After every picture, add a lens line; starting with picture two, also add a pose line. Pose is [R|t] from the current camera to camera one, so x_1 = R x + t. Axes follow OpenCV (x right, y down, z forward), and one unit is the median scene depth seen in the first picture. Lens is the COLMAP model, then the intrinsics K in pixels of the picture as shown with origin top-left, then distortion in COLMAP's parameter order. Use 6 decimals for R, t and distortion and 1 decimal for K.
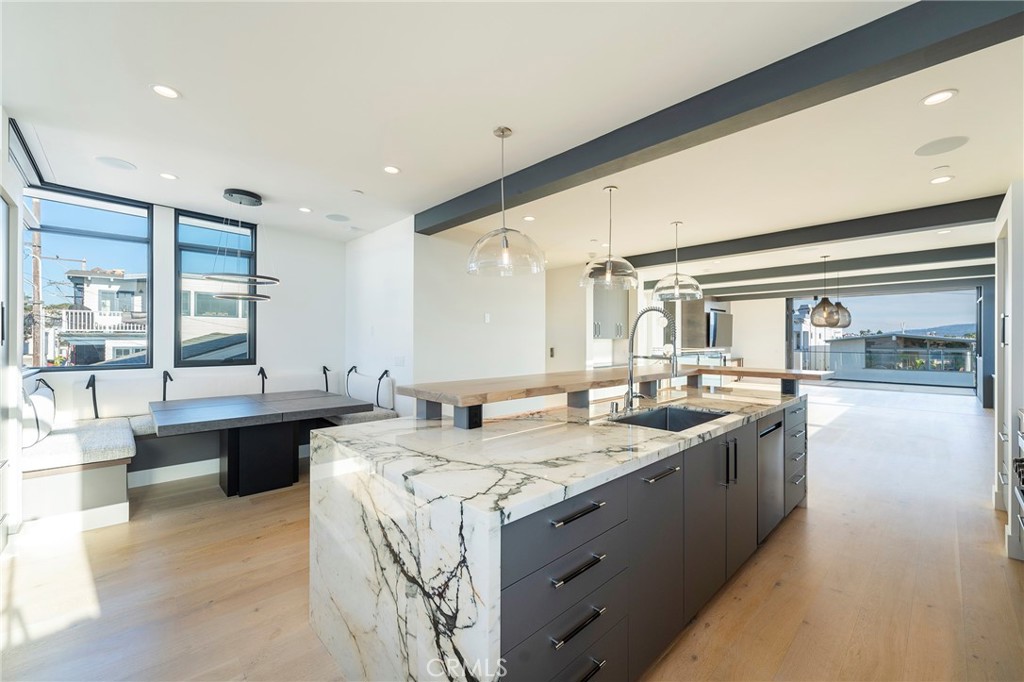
lens RADIAL K [[414.2, 0, 514.0], [0, 414.2, 340.7], [0, 0, 1]] dist [0.002634, -0.001586]
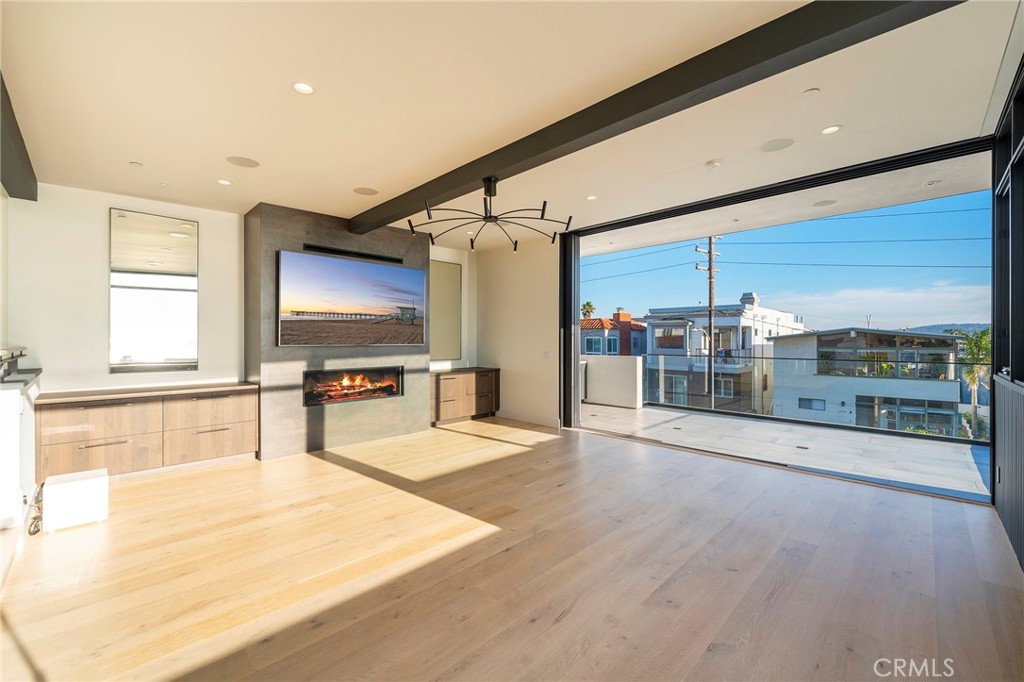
lens RADIAL K [[414.2, 0, 510.4], [0, 414.2, 337.3], [0, 0, 1]] dist [0.002634, -0.001586]
pose [[0.999826, 0.001755, 0.018560, 0.816021], [-0.001632, 0.999976, -0.006667, 0.014575], [-0.018571, 0.006636, 0.999806, 0.758362]]
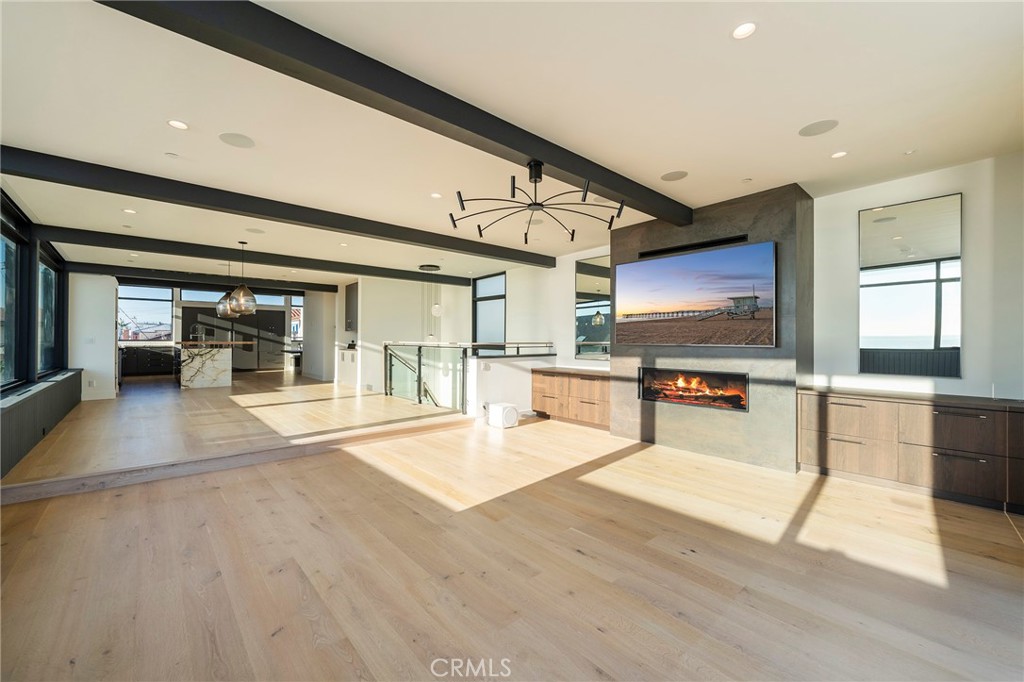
lens RADIAL K [[414.2, 0, 515.6], [0, 414.2, 332.3], [0, 0, 1]] dist [0.002634, -0.001586]
pose [[-0.035161, -0.015019, -0.999269, 1.129240], [-0.005756, 0.999874, -0.014825, 0.015038], [0.999365, 0.005230, -0.035243, 1.104904]]
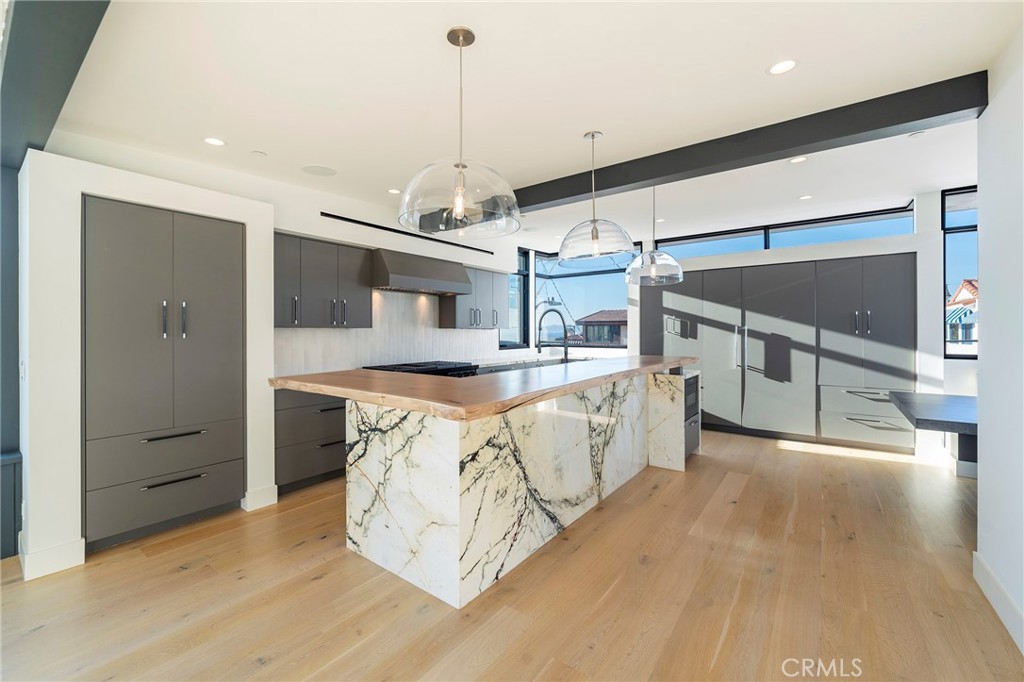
lens RADIAL K [[414.2, 0, 512.1], [0, 414.2, 330.3], [0, 0, 1]] dist [0.002634, -0.001586]
pose [[-0.987223, -0.000779, -0.159340, 0.171504], [-0.000493, 0.999998, -0.001834, 0.000431], [0.159341, -0.001732, -0.987222, 0.592011]]
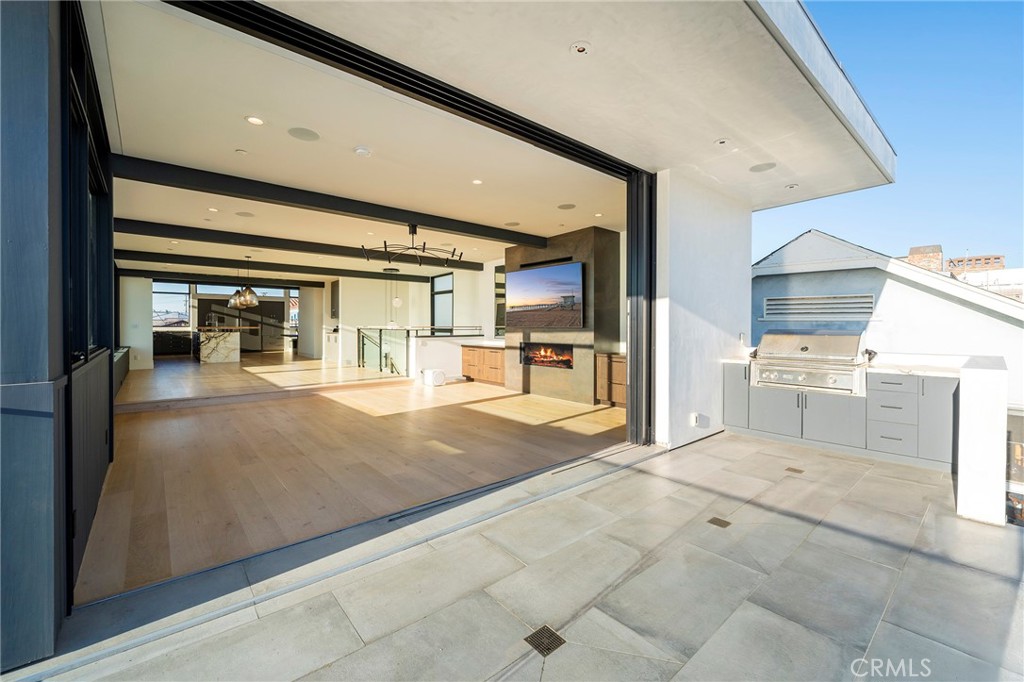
lens RADIAL K [[414.2, 0, 528.0], [0, 414.2, 322.5], [0, 0, 1]] dist [0.002634, -0.001586]
pose [[-0.024847, -0.008992, -0.999651, 1.377373], [-0.004978, 0.999948, -0.008871, 0.020404], [0.999679, 0.004756, -0.024891, 1.280525]]
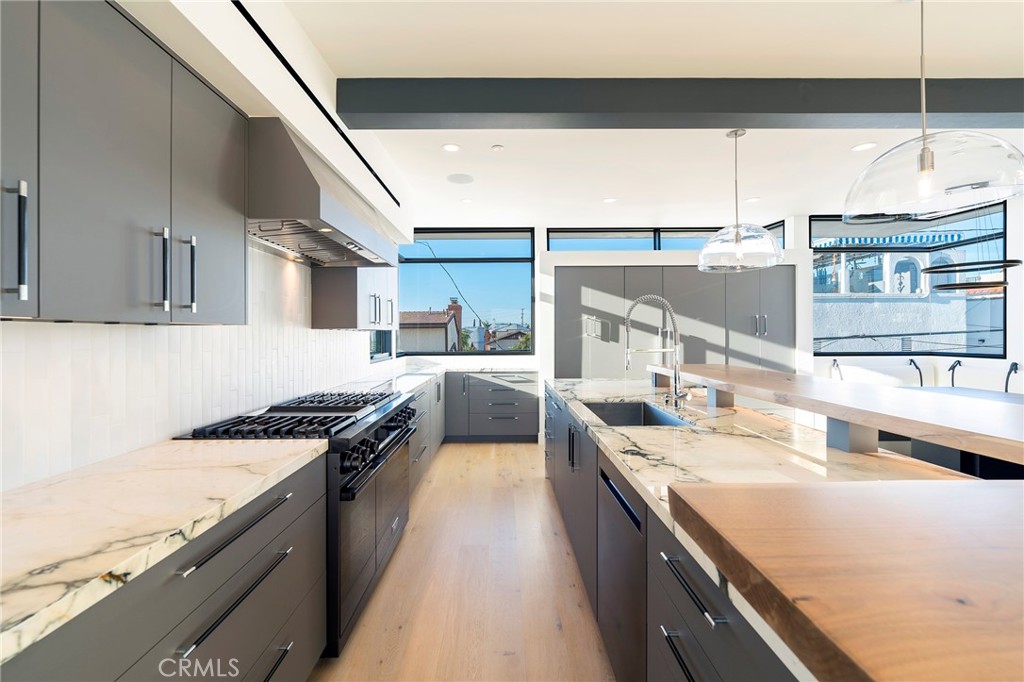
lens RADIAL K [[414.2, 0, 507.4], [0, 414.2, 338.4], [0, 0, 1]] dist [0.002634, -0.001586]
pose [[-0.681815, 0.009840, -0.731458, 0.292903], [0.003138, 0.999940, 0.010526, 0.001042], [0.731518, 0.004881, -0.681805, 0.333218]]
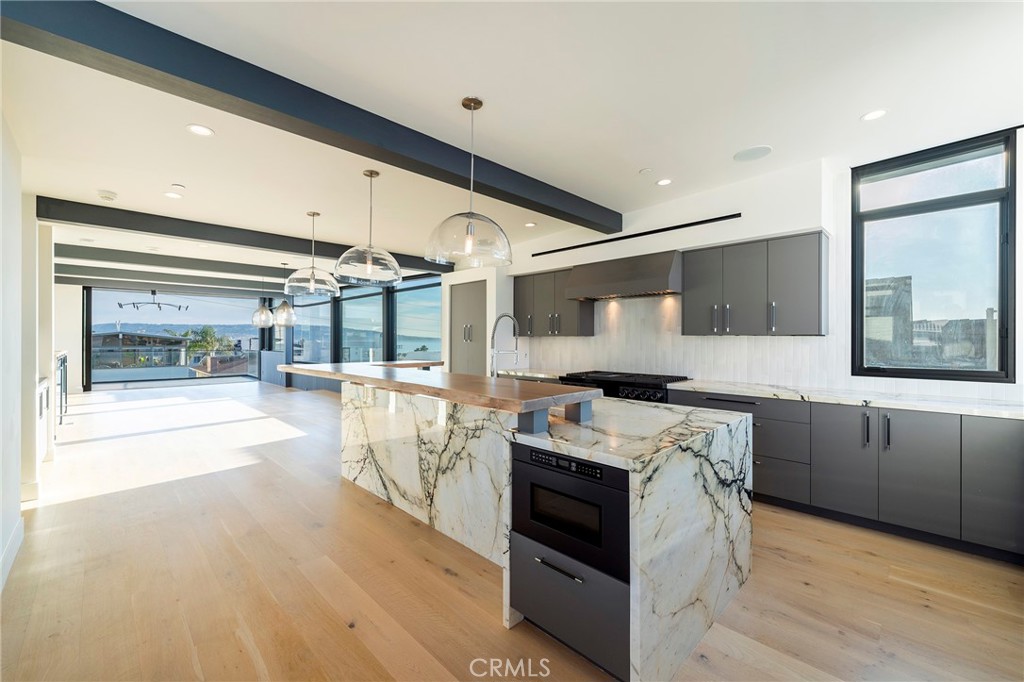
lens RADIAL K [[414.2, 0, 510.4], [0, 414.2, 339.3], [0, 0, 1]] dist [0.002634, -0.001586]
pose [[-0.011858, -0.001450, 0.999929, -0.233765], [0.000297, 0.999999, 0.001453, 0.000205], [-0.999930, 0.000315, -0.011857, 0.238638]]
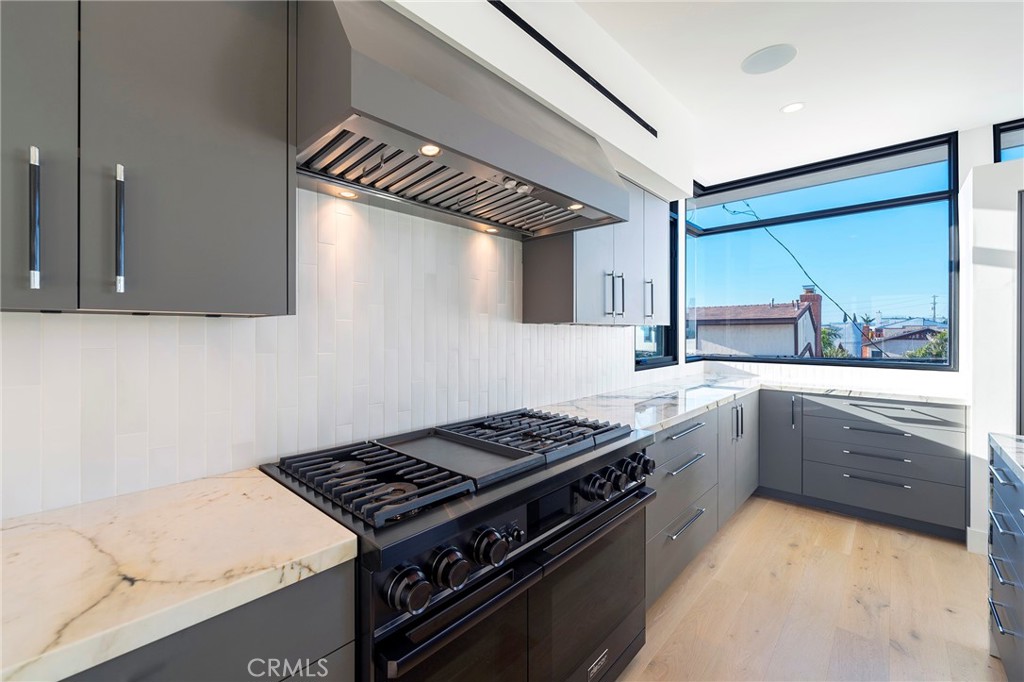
lens RADIAL K [[414.2, 0, 515.2], [0, 414.2, 332.6], [0, 0, 1]] dist [0.002634, -0.001586]
pose [[-0.997856, 0.000671, -0.065439, 0.197146], [0.000671, 1.000000, 0.000017, 0.001622], [0.065439, -0.000027, -0.997857, 0.256160]]
